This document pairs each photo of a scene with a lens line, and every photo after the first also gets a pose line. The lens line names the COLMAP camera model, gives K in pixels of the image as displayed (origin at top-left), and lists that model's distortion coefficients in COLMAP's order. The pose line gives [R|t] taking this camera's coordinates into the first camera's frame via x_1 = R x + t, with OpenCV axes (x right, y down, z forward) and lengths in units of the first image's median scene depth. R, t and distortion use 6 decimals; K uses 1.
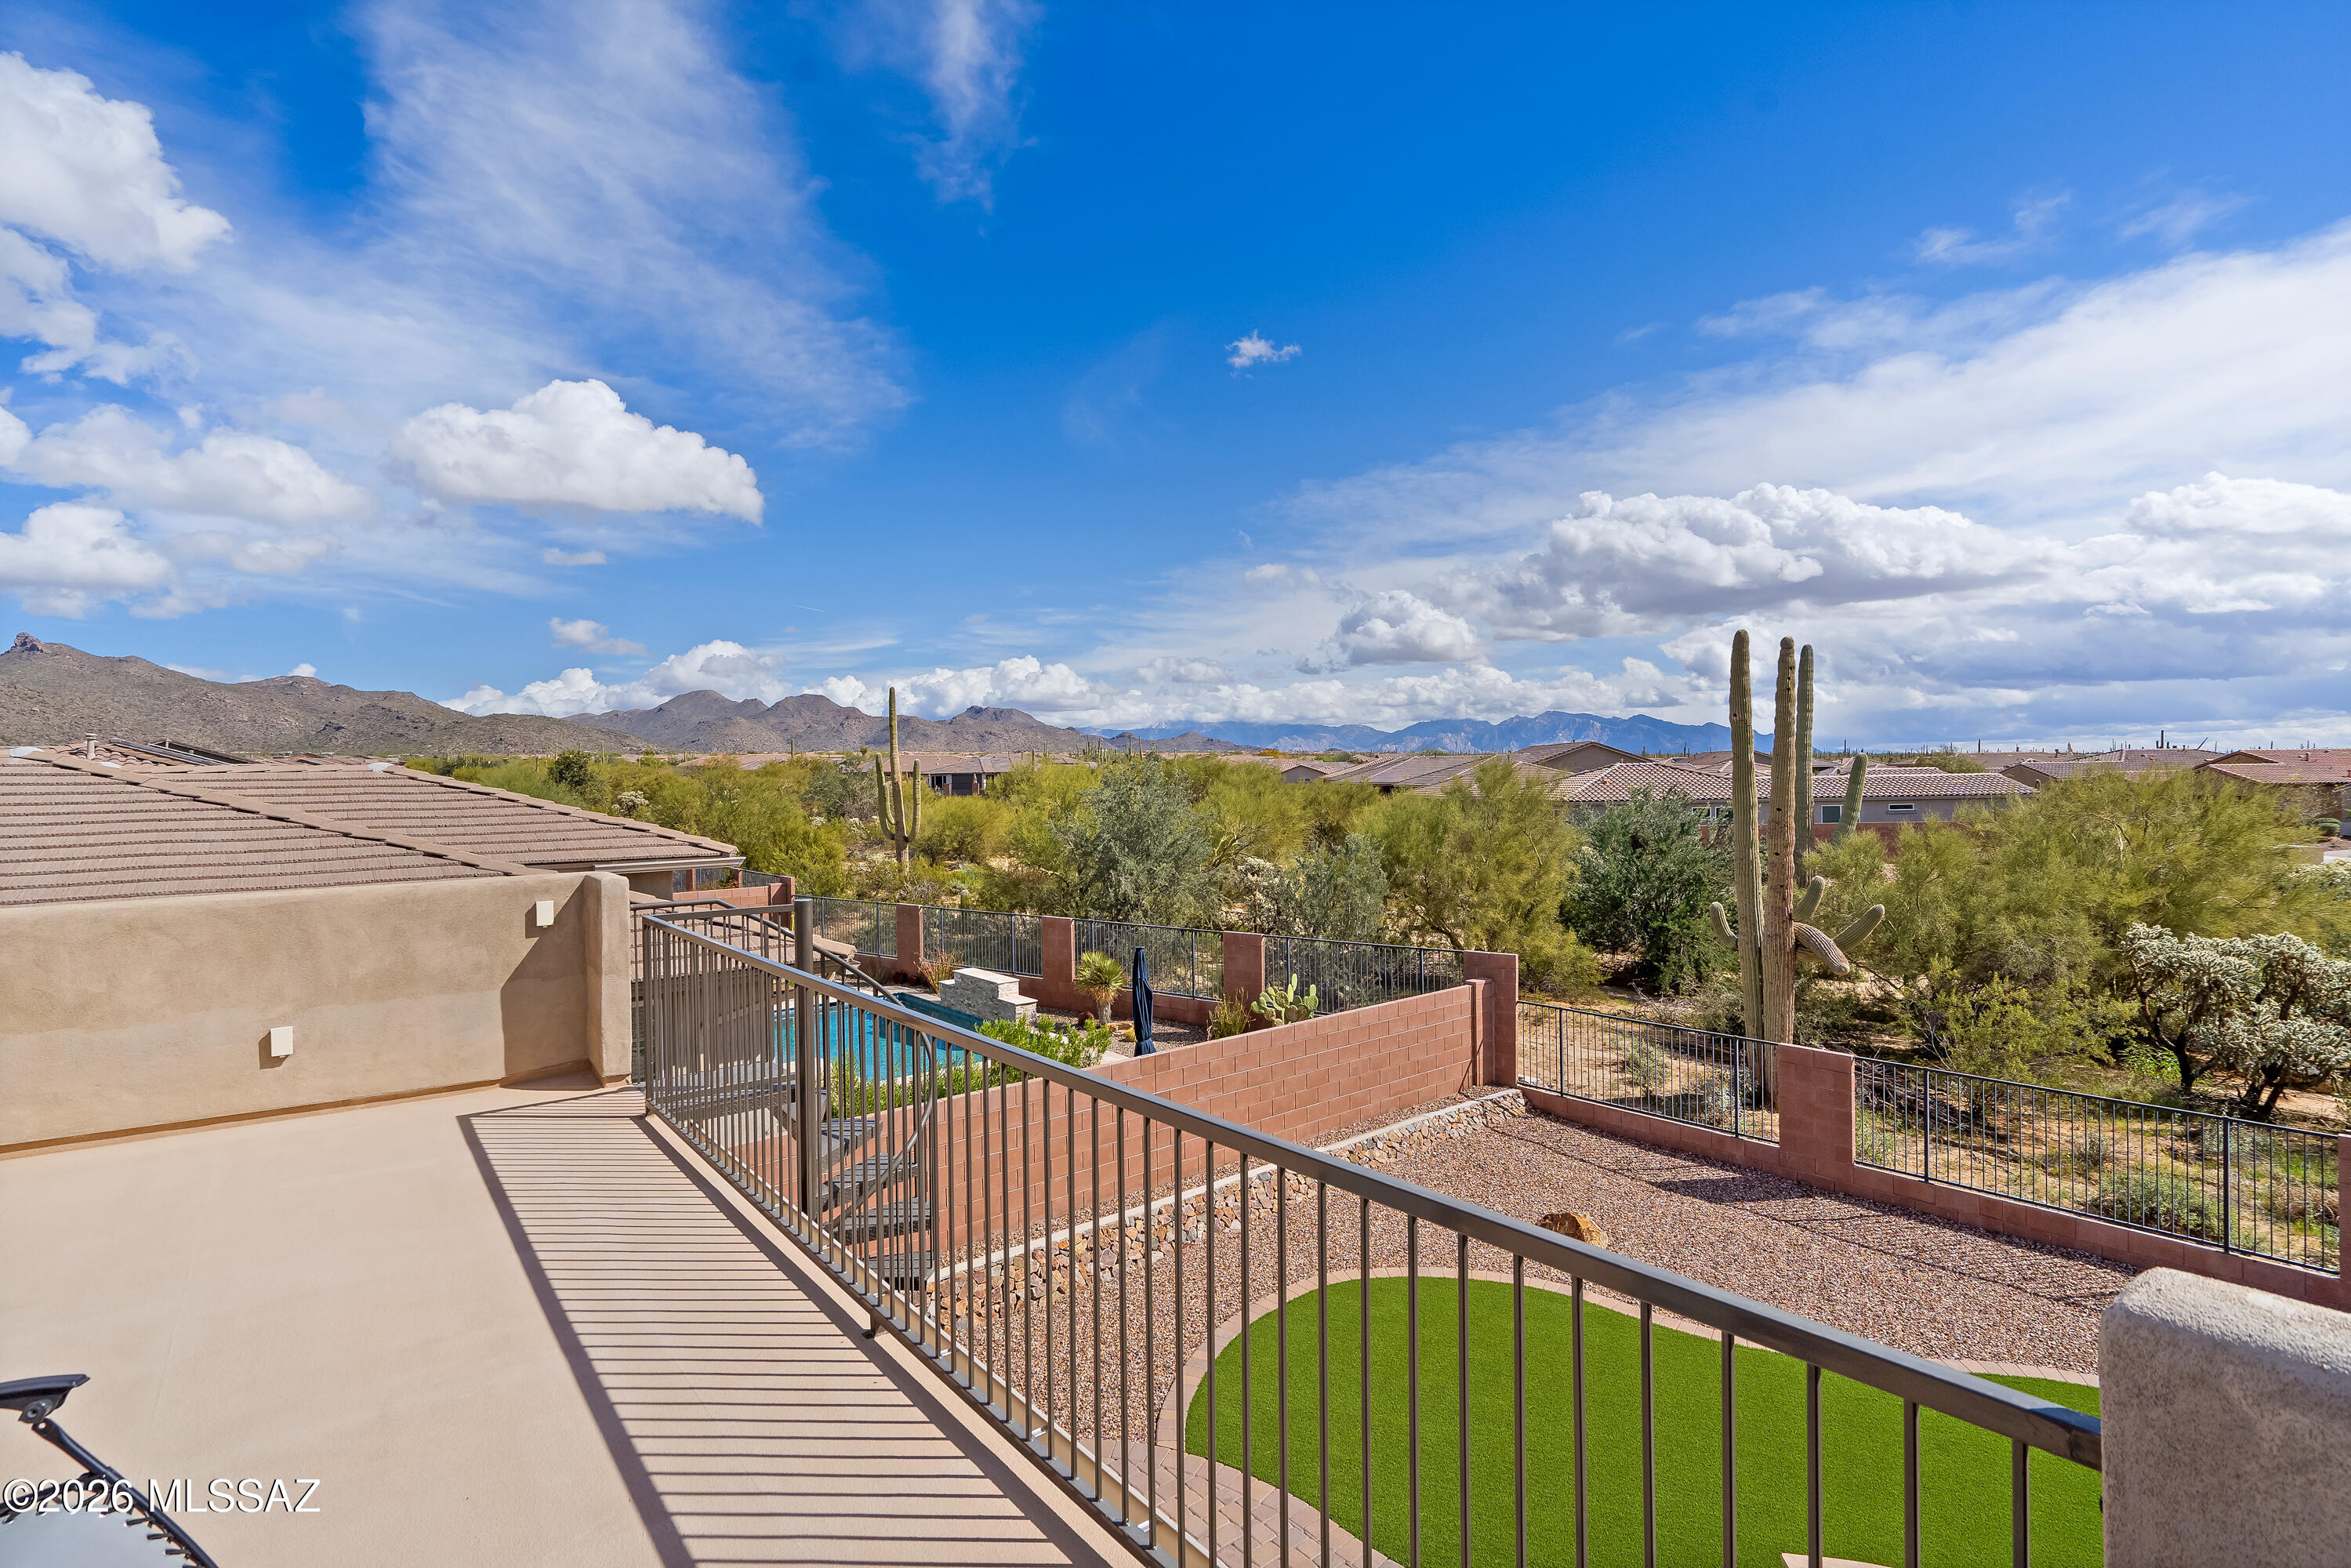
lens RADIAL K [[1087.9, 0, 1175.5], [0, 1087.9, 784.0], [0, 0, 1]] dist [0.002901, -0.019991]
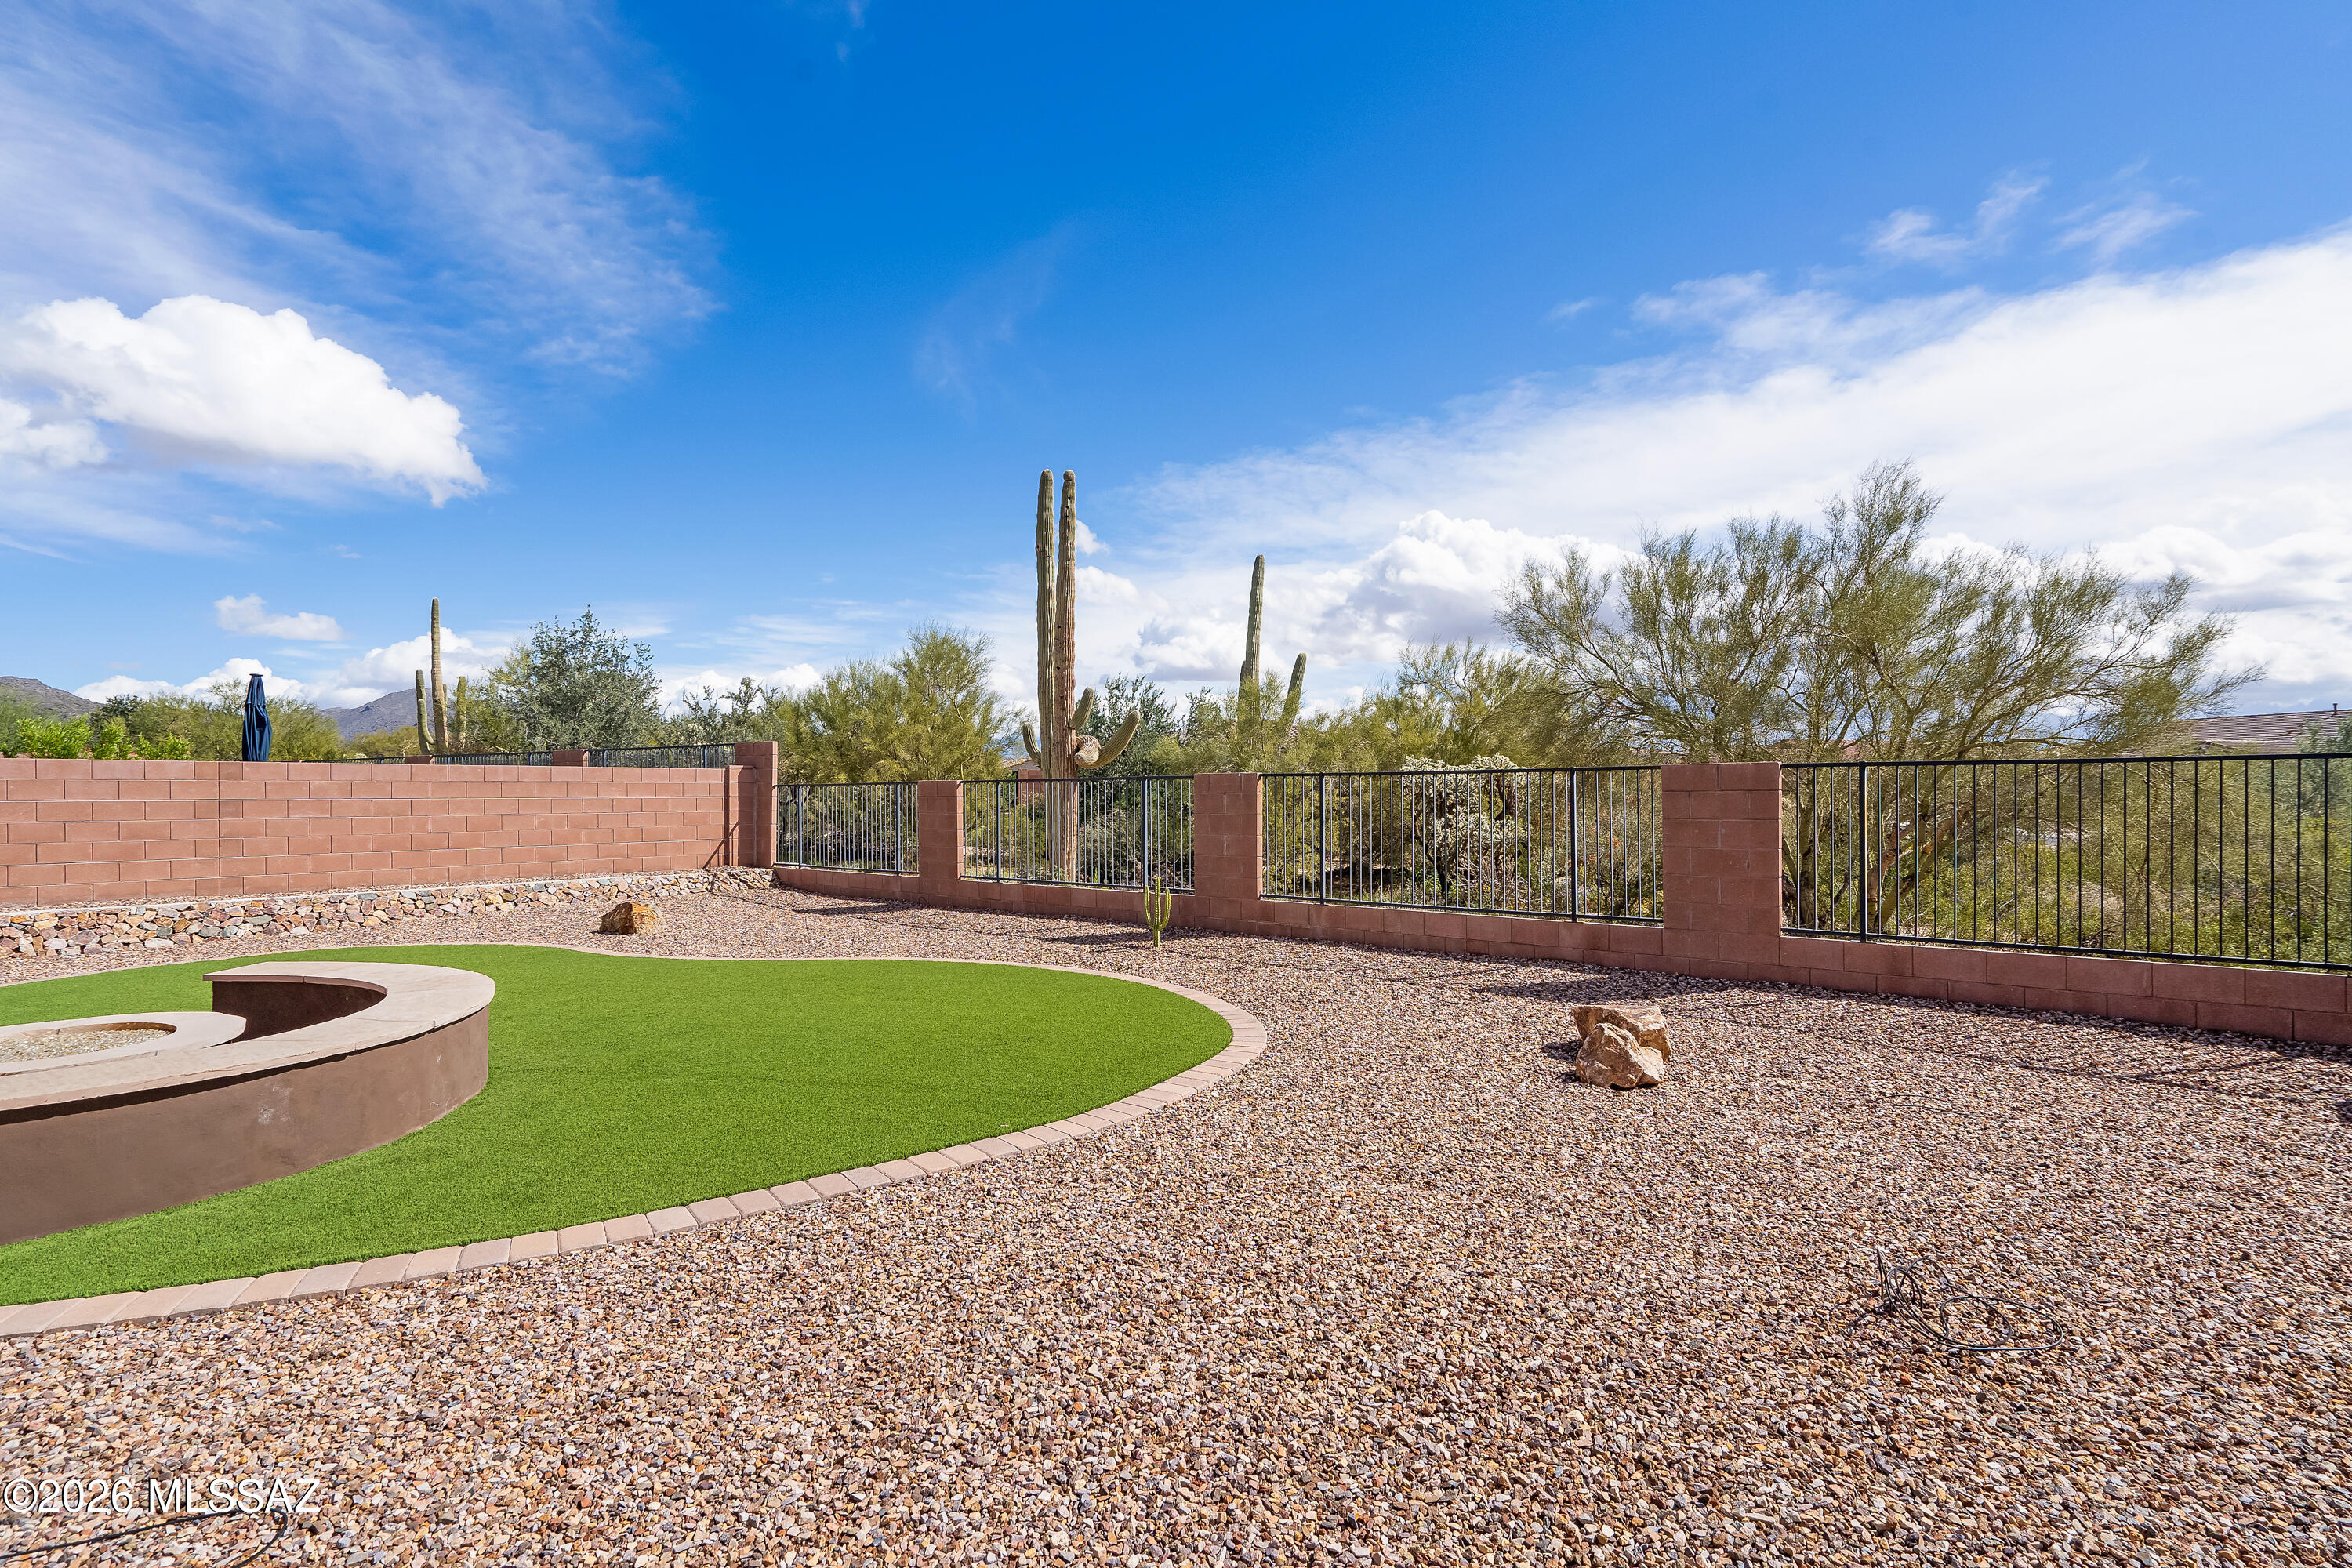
lens RADIAL K [[1088.3, 0, 1176.0], [0, 1088.3, 784.0], [0, 0, 1]] dist [0.002901, -0.019991]
pose [[0.980302, 0.013941, 0.197009, -0.064500], [-0.010834, 0.999799, -0.016841, -0.000241], [-0.197205, 0.014375, 0.980257, 0.169065]]
